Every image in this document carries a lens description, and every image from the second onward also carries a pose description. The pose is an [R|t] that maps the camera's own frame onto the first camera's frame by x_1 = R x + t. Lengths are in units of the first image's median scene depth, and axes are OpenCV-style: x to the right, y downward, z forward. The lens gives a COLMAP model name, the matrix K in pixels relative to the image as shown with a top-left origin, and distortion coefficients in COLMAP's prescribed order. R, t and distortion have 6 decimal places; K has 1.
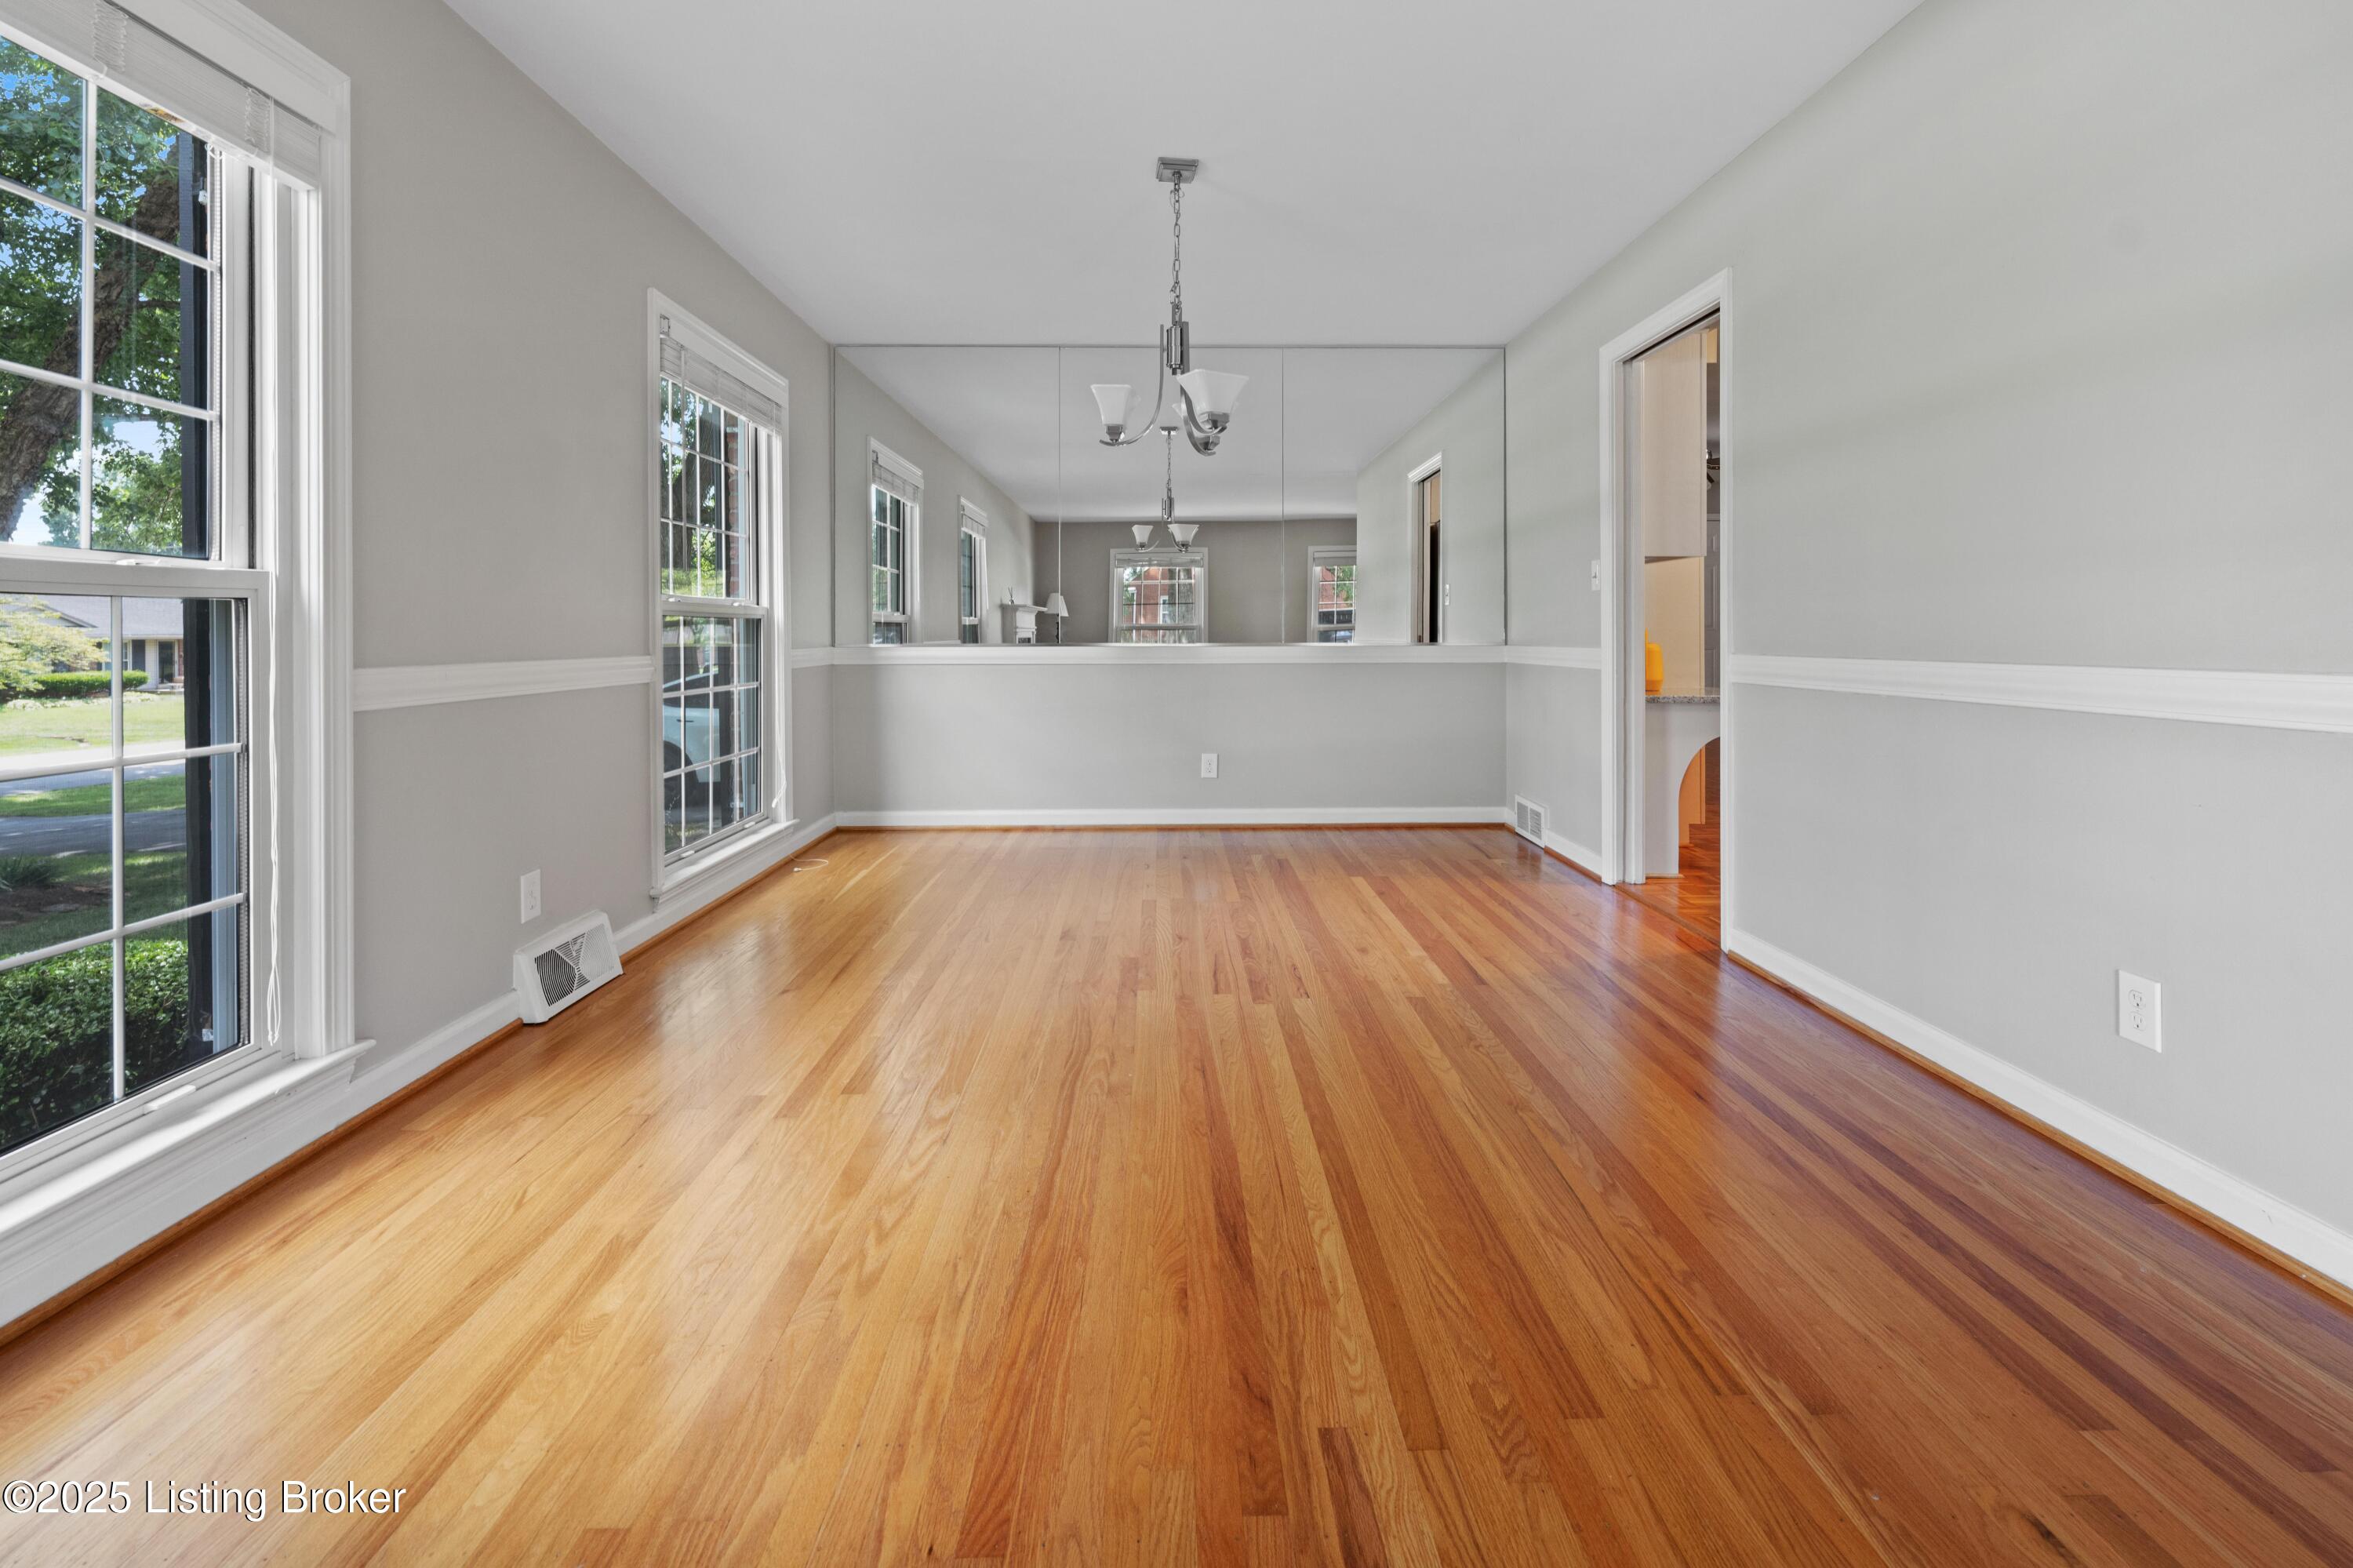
lens RADIAL K [[1028.5, 0, 1179.6], [0, 1028.5, 637.0], [0, 0, 1]] dist [-0.001163, -0.000072]
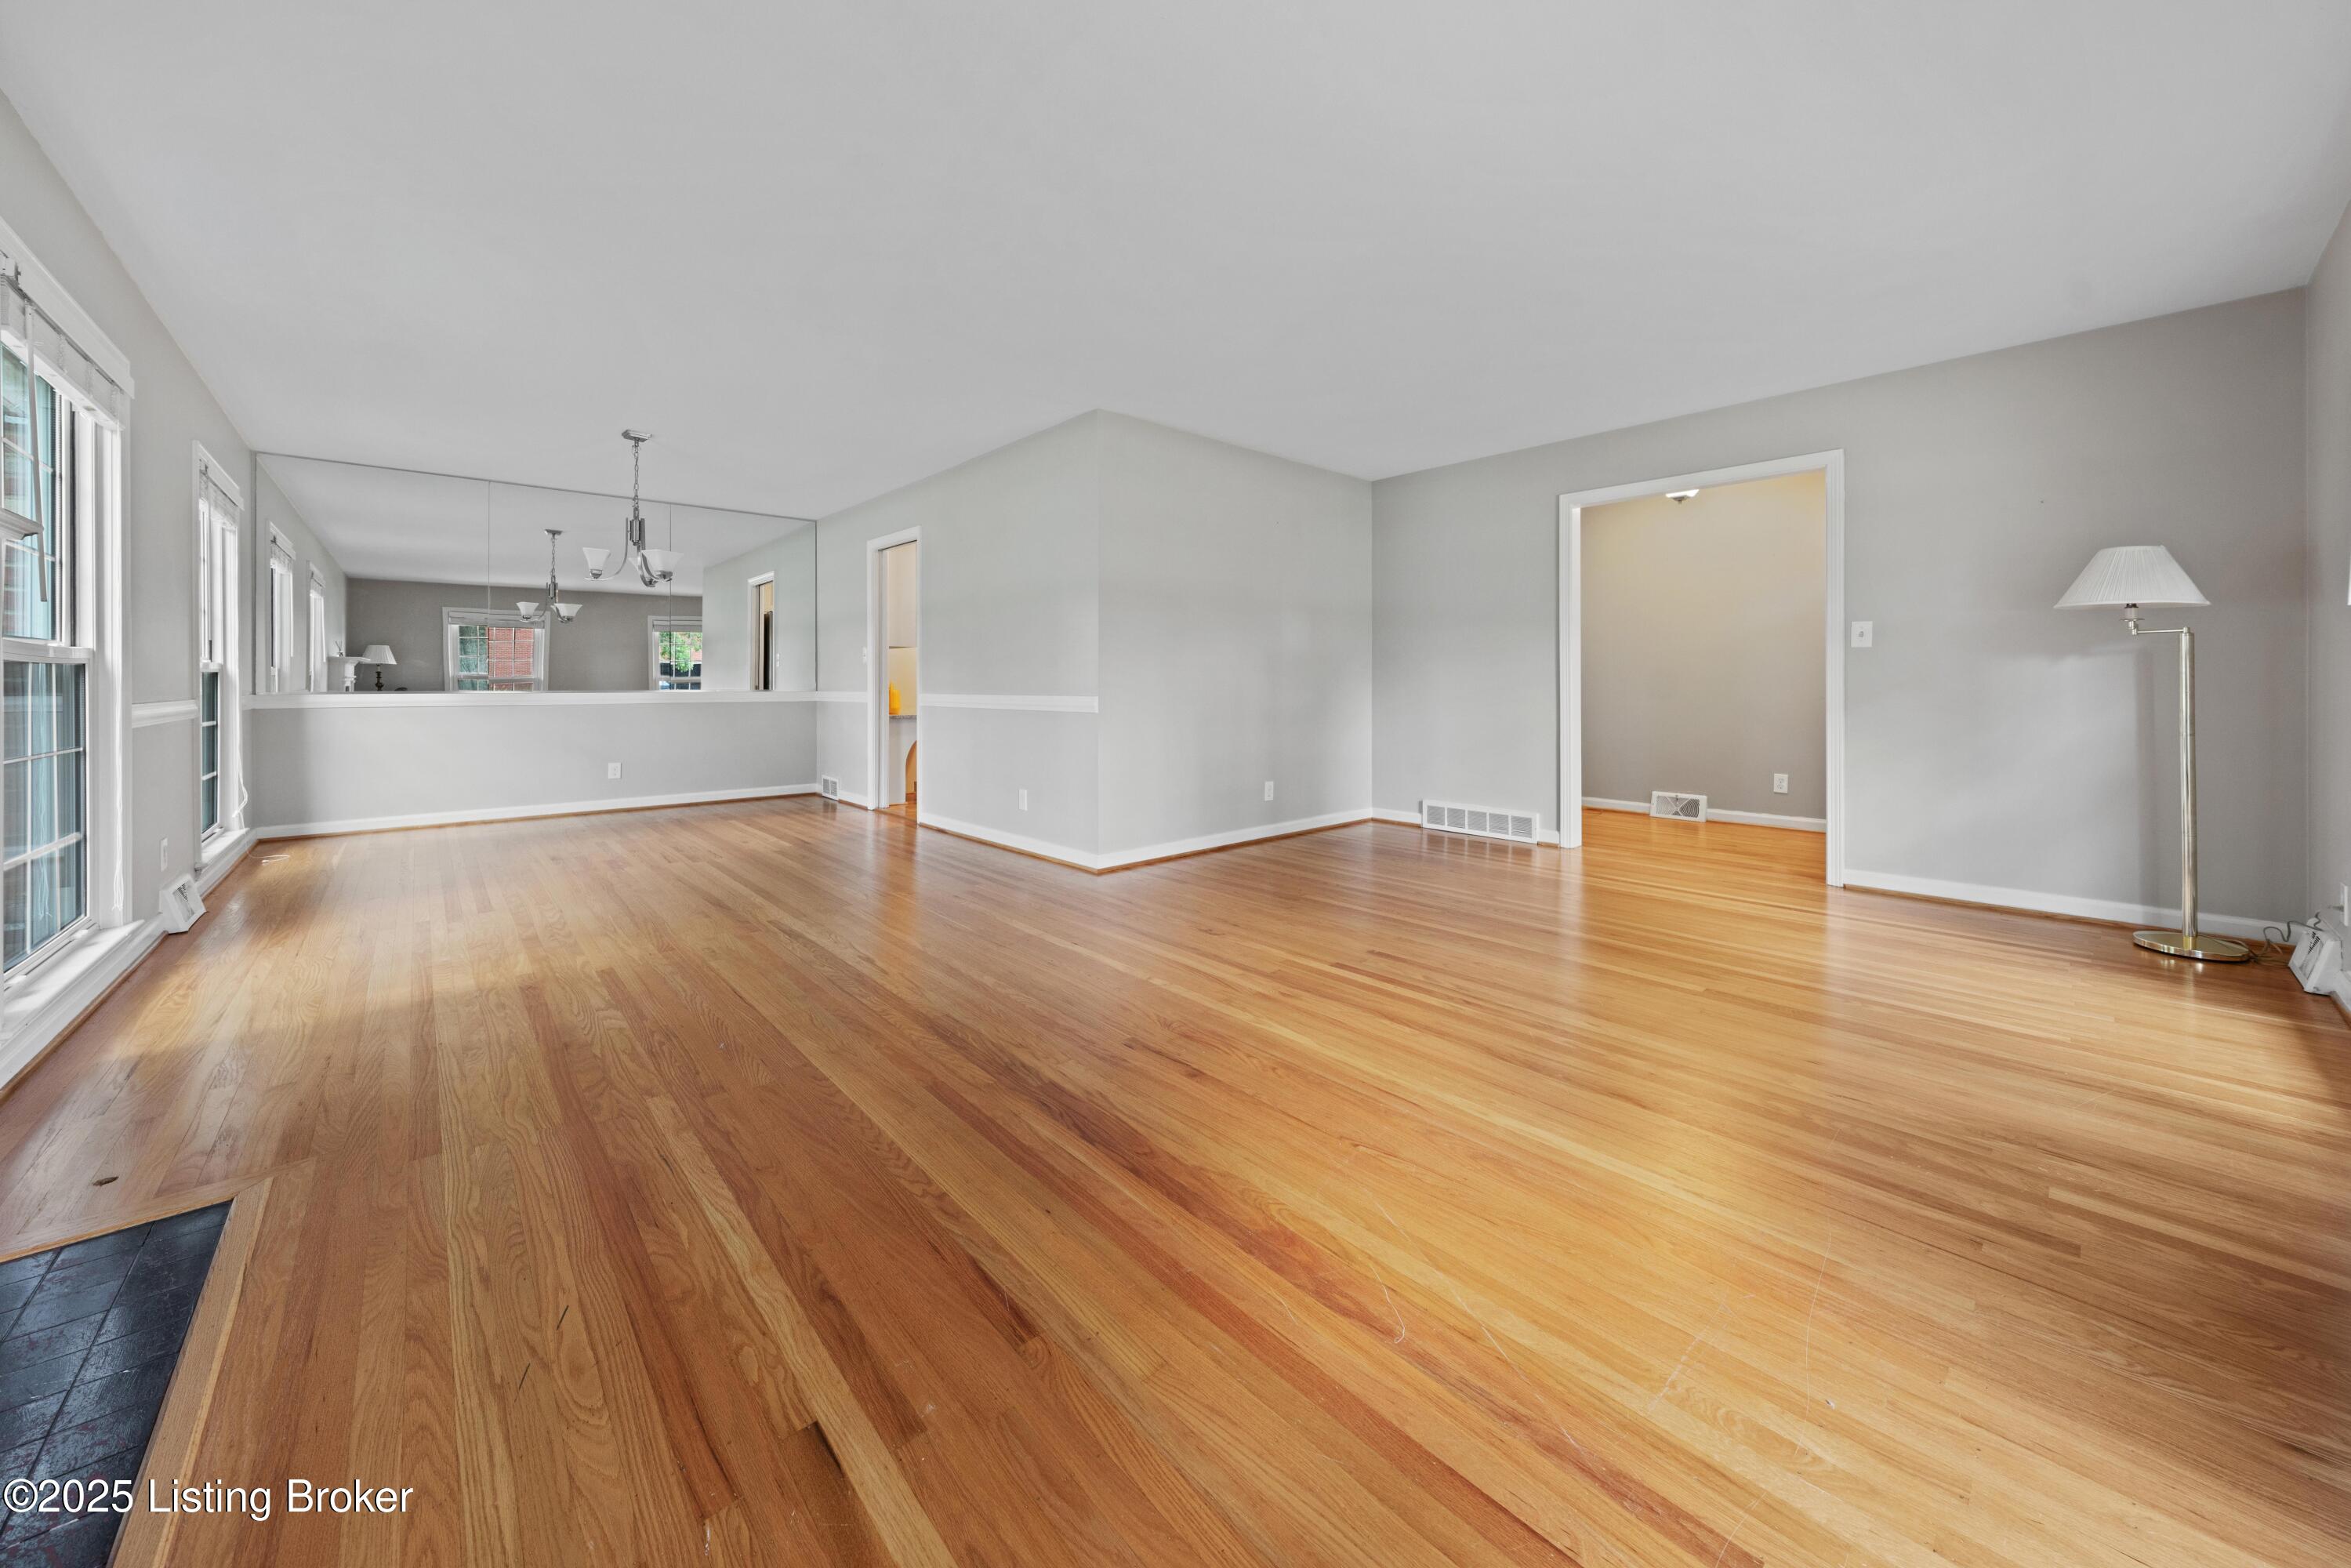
lens RADIAL K [[836.3, 0, 1178.6], [0, 836.3, 684.3], [0, 0, 1]] dist [0.000035, -0.000002]
pose [[0.750237, 0.001260, 0.661168, -0.168242], [0.000516, 0.999997, -0.002490, 0.000716], [-0.661169, 0.002209, 0.750234, -0.496065]]
